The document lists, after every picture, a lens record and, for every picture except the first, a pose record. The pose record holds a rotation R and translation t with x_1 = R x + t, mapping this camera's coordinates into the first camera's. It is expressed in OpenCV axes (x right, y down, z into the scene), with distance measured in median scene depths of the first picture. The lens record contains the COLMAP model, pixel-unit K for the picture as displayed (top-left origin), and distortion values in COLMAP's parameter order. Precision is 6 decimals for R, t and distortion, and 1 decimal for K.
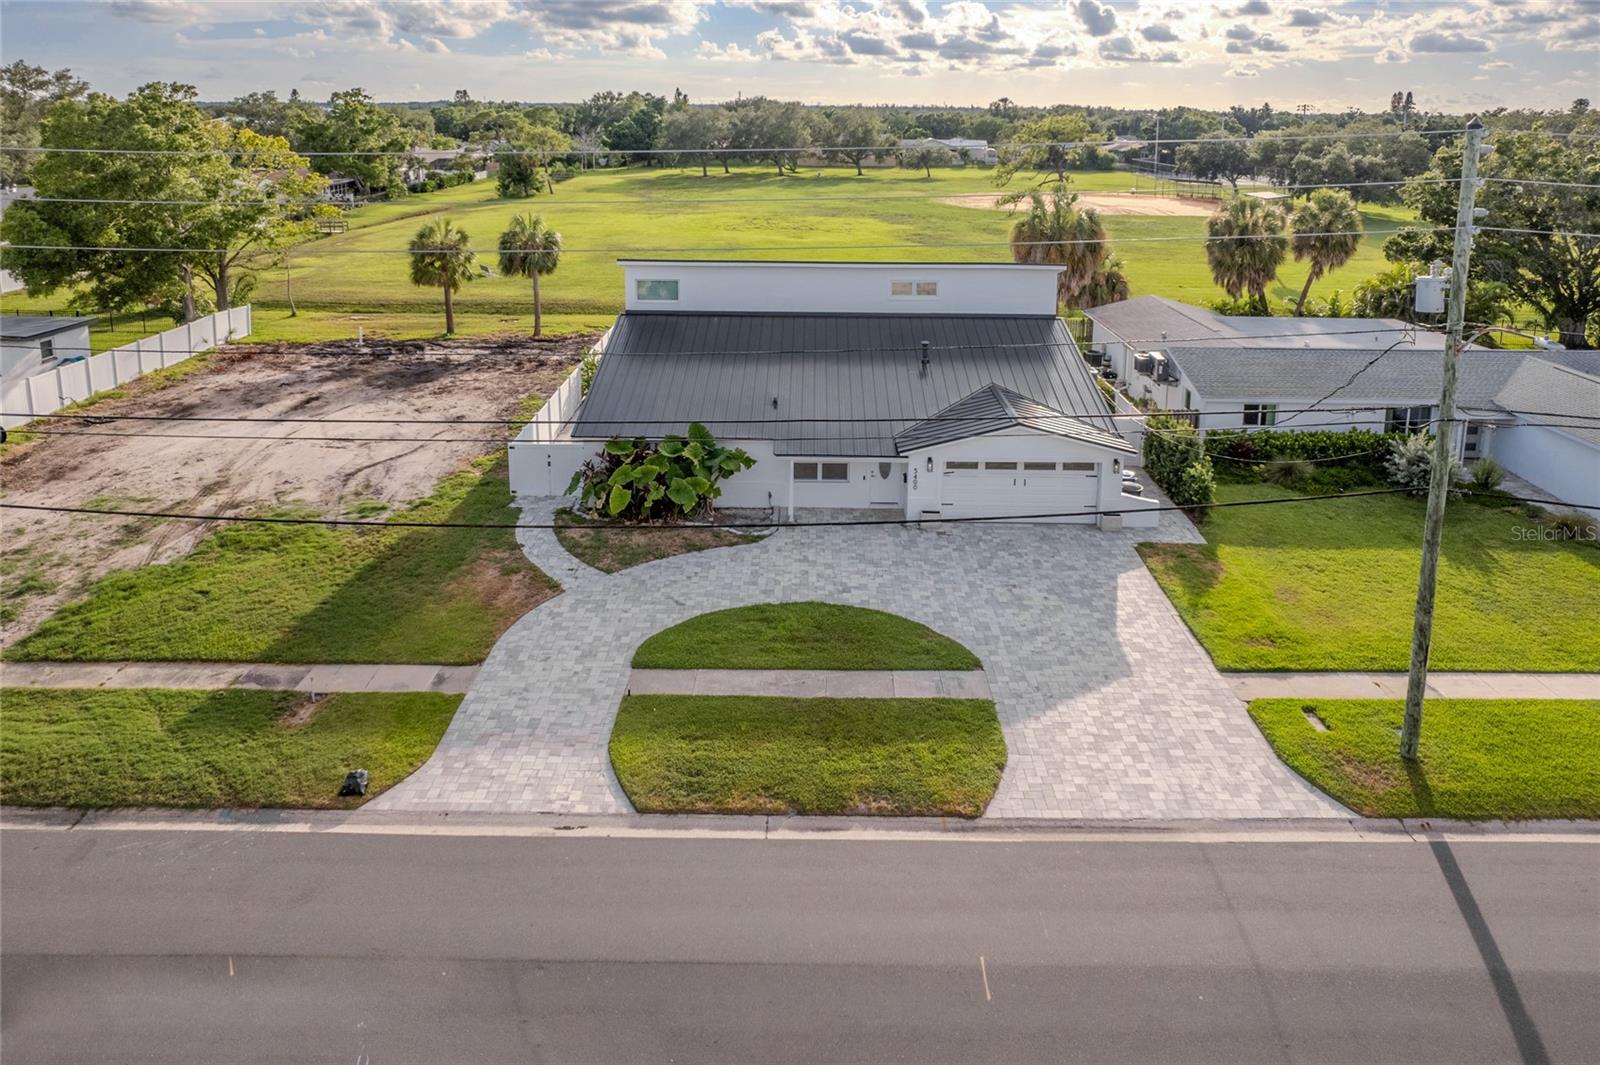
lens RADIAL K [[1076.7, 0, 799.3], [0, 1076.7, 317.9], [0, 0, 1]] dist [-0.039730, 0.016930]
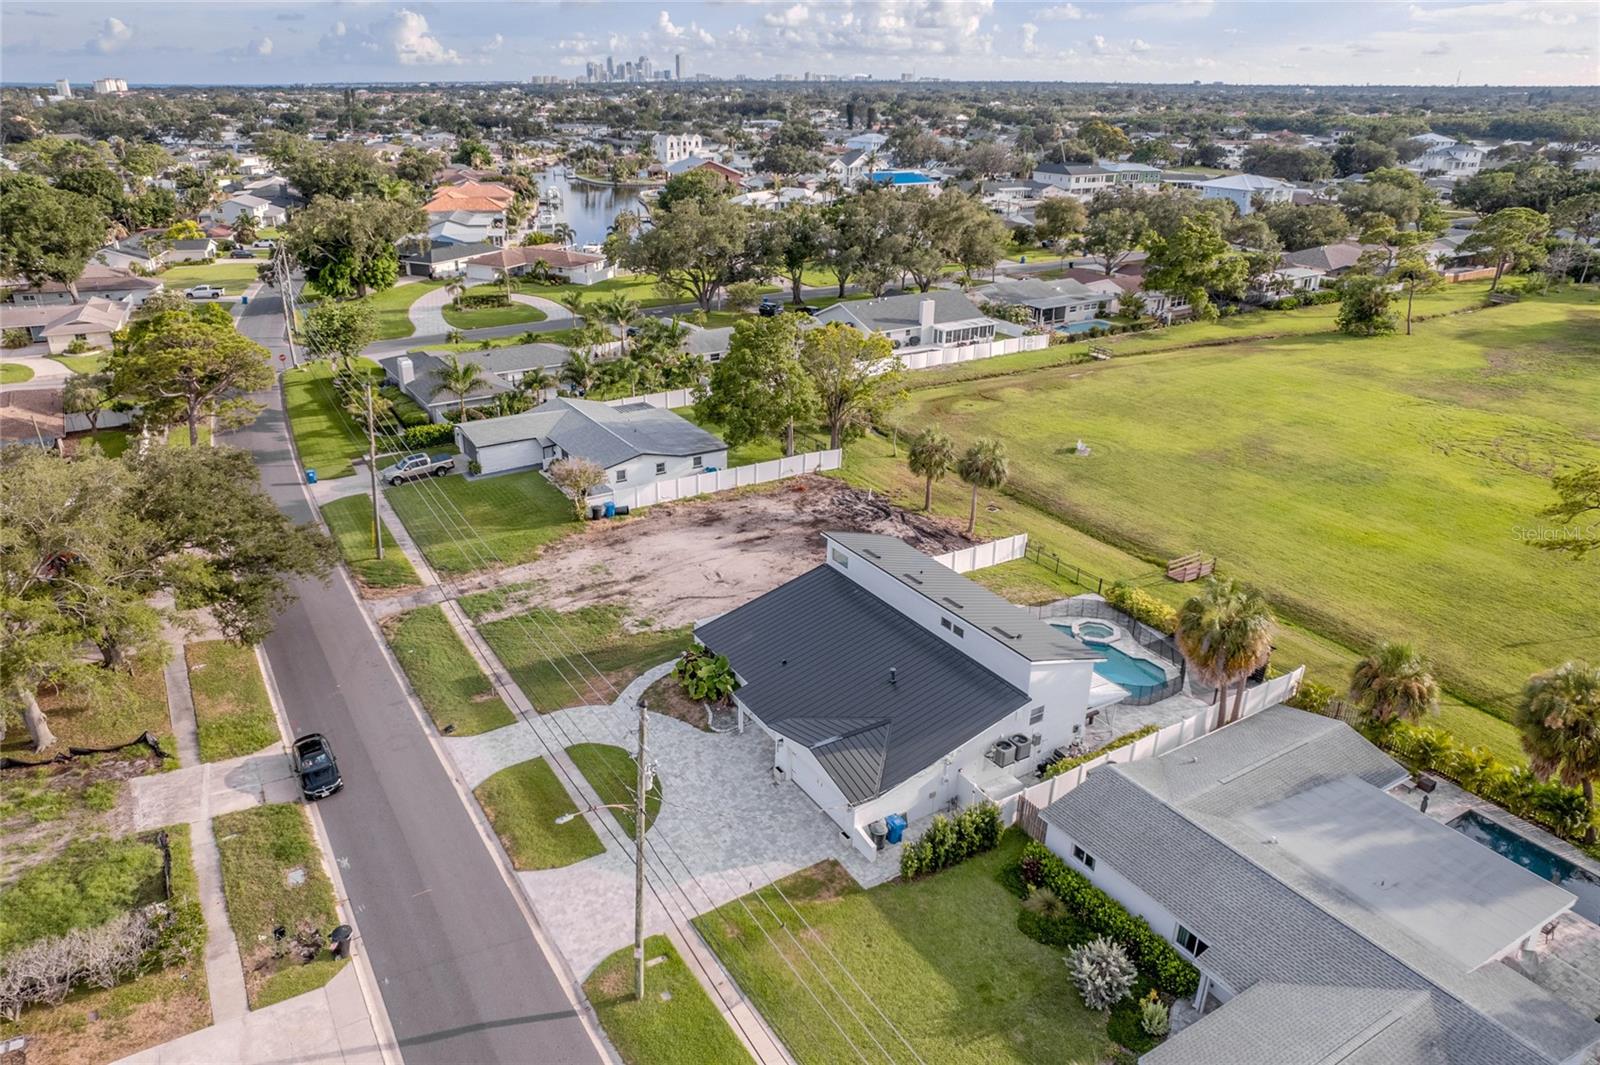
lens RADIAL K [[1059.8, 0, 749.1], [0, 1059.8, 529.4], [0, 0, 1]] dist [-0.063160, 0.056948]
pose [[0.509406, 0.334403, -0.792894, 1.509399], [-0.163769, 0.942239, 0.292173, -0.746106], [0.844799, -0.018983, 0.534747, 0.166738]]
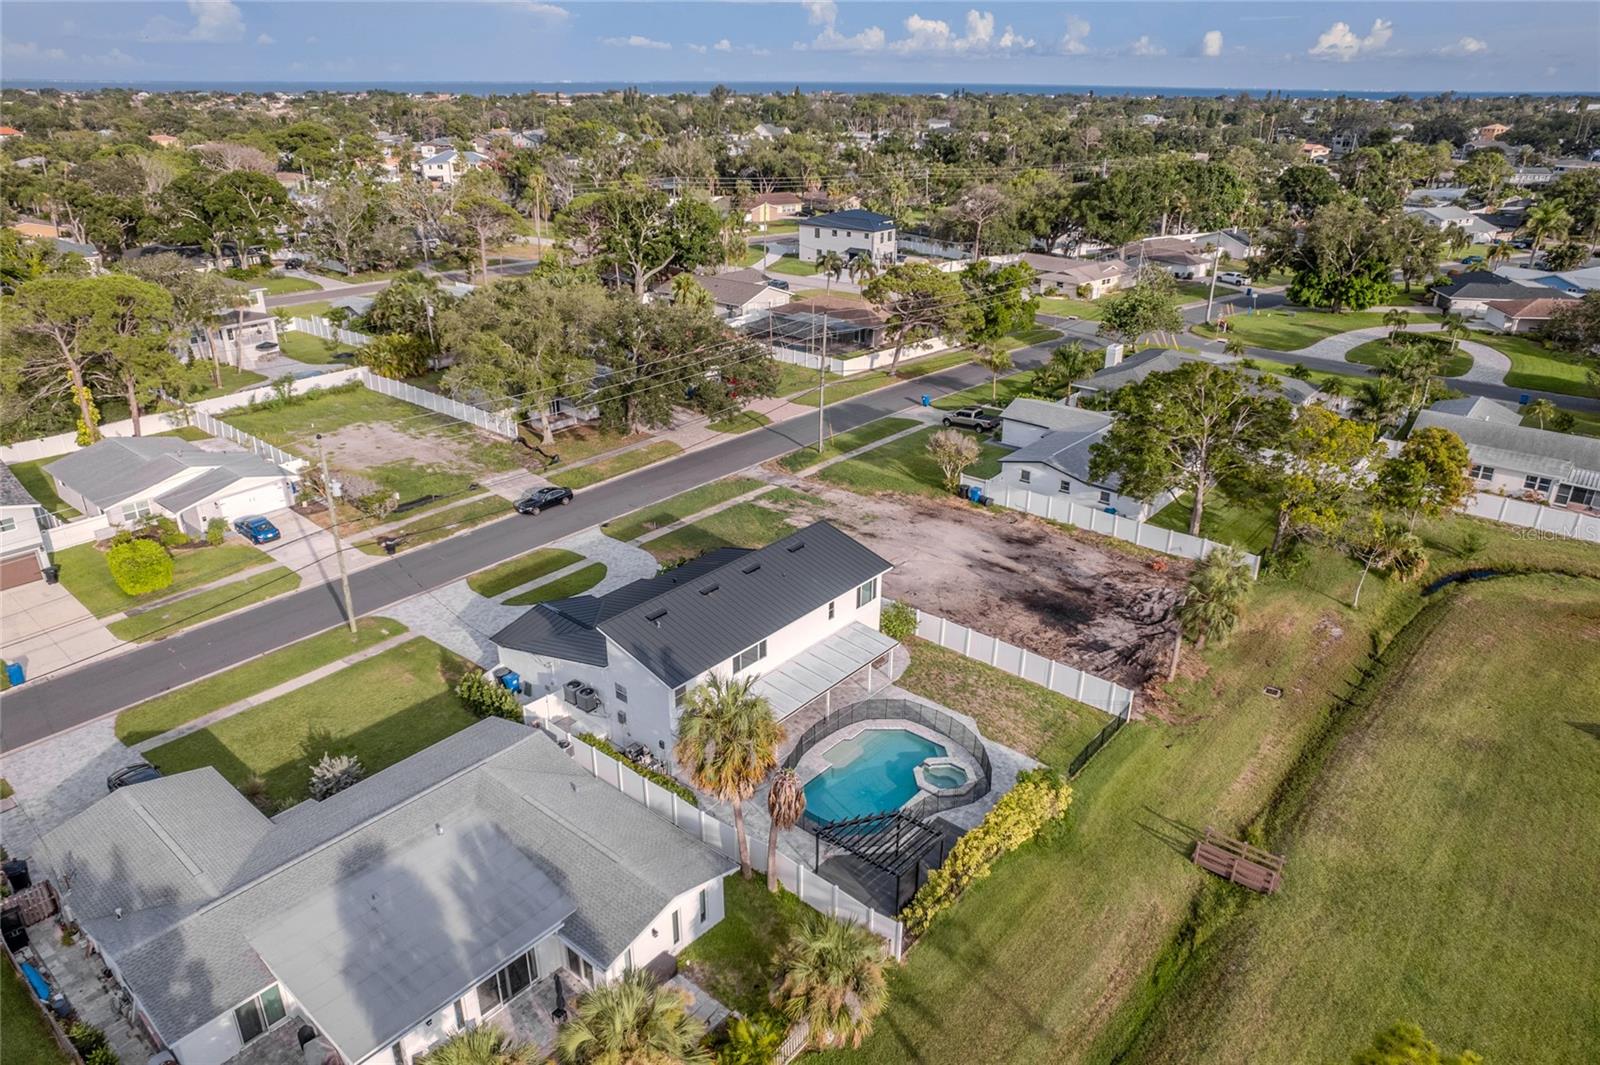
lens RADIAL K [[1038.1, 0, 806.2], [0, 1038.1, 528.7], [0, 0, 1]] dist [-0.064087, 0.050120]
pose [[-0.641281, 0.295092, -0.708294, 1.419984], [-0.157097, 0.853043, 0.497632, -1.224898], [0.751052, 0.430393, -0.500682, 2.704209]]
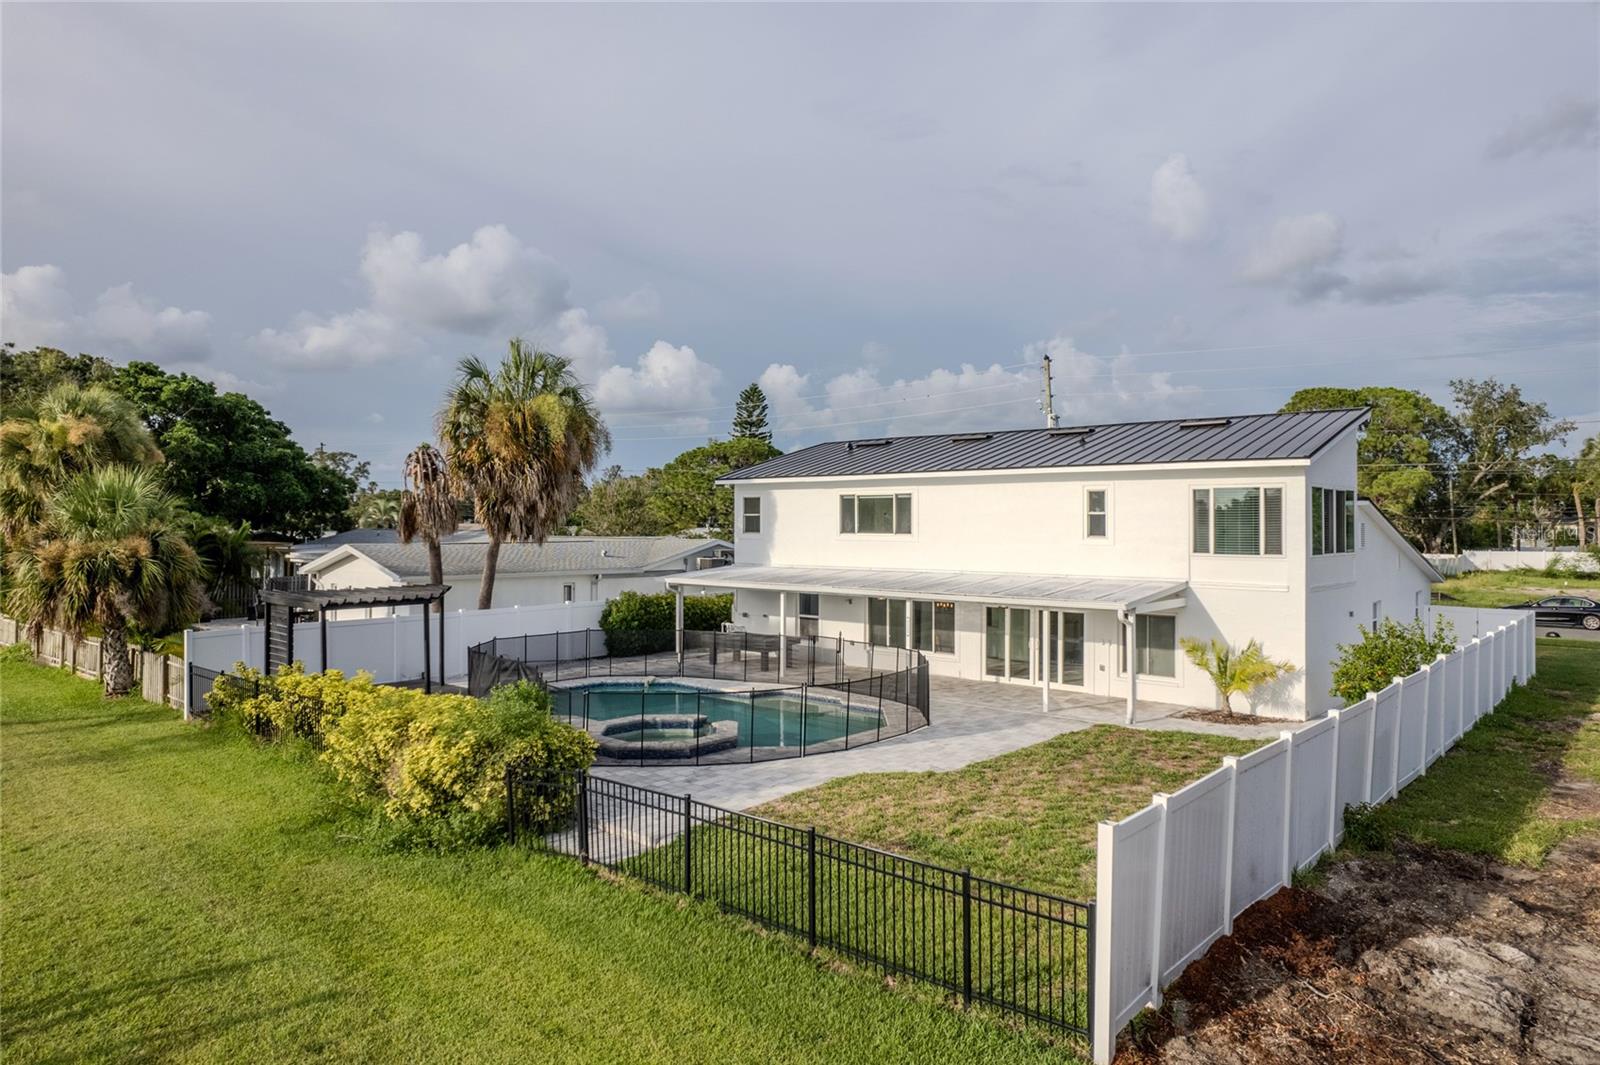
lens RADIAL K [[1030.9, 0, 804.0], [0, 1030.9, 523.2], [0, 0, 1]] dist [-0.066031, 0.058590]
pose [[-0.747577, -0.010305, 0.664095, -0.488232], [0.117348, 0.982100, 0.147339, -0.179721], [-0.653726, 0.188078, -0.732987, 2.576659]]
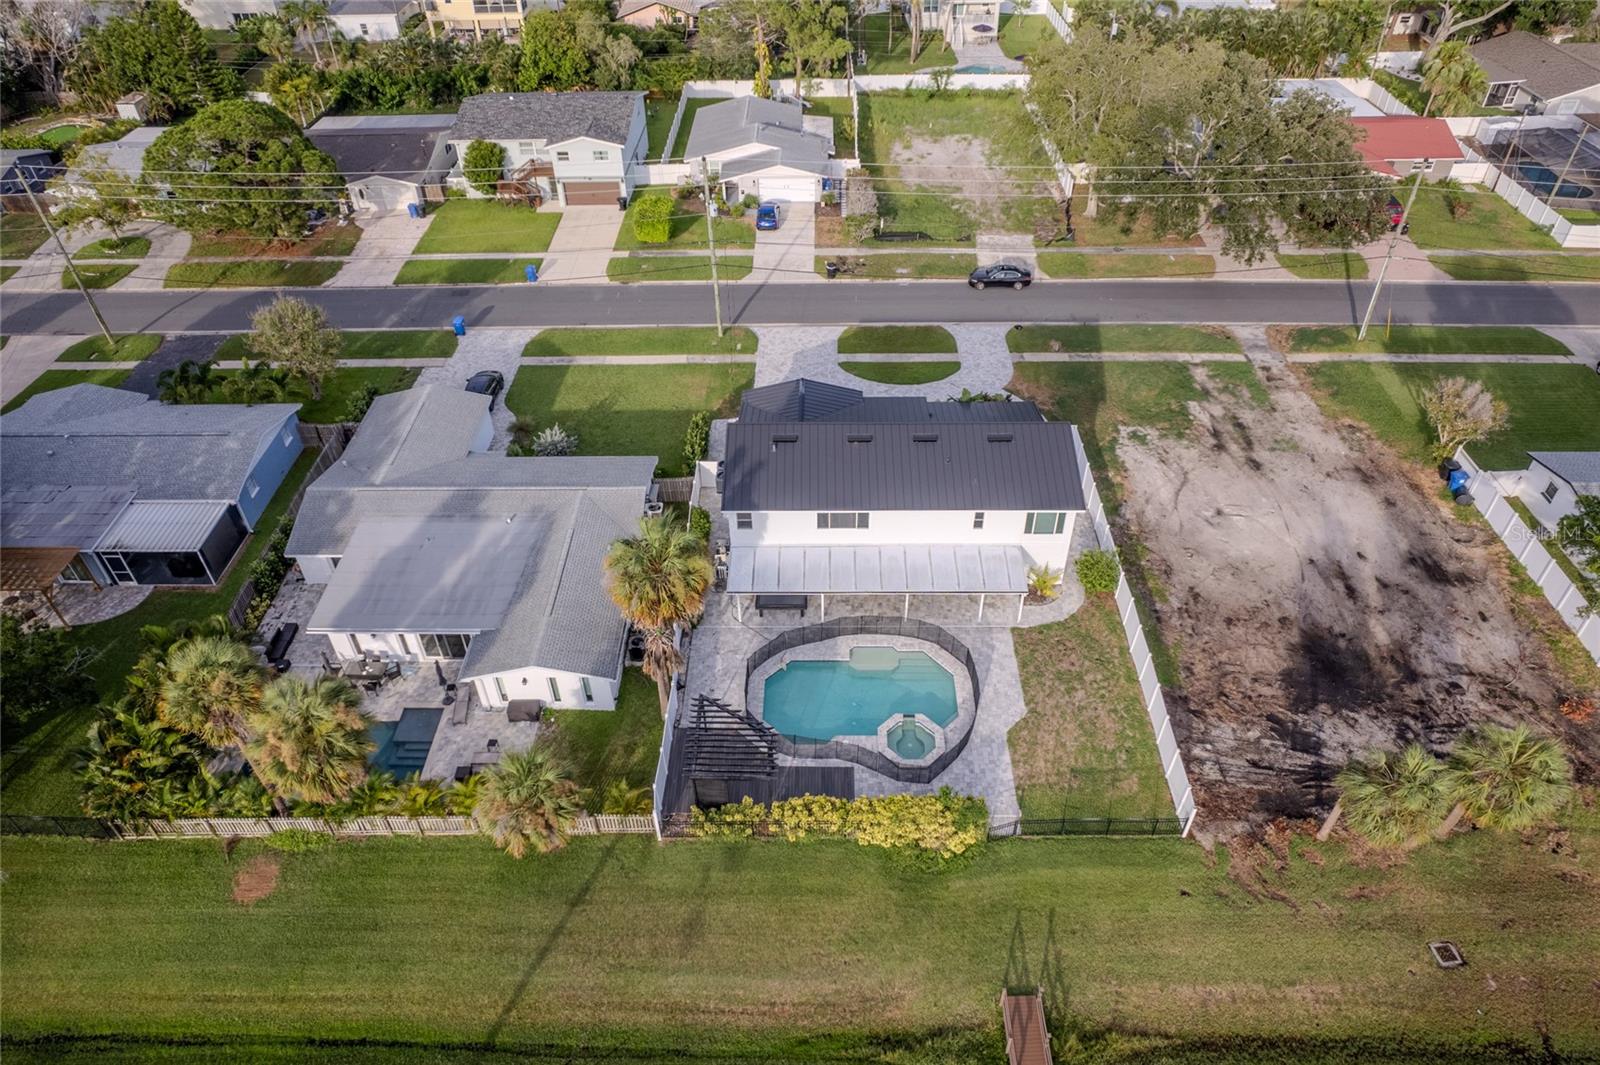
lens RADIAL K [[1052.5, 0, 804.7], [0, 1052.5, 527.8], [0, 0, 1]] dist [-0.071460, 0.065910]
pose [[-0.999917, -0.003452, 0.012388, 0.213717], [0.007477, 0.627754, 0.778376, -1.509388], [-0.010464, 0.778404, -0.627677, 2.960522]]
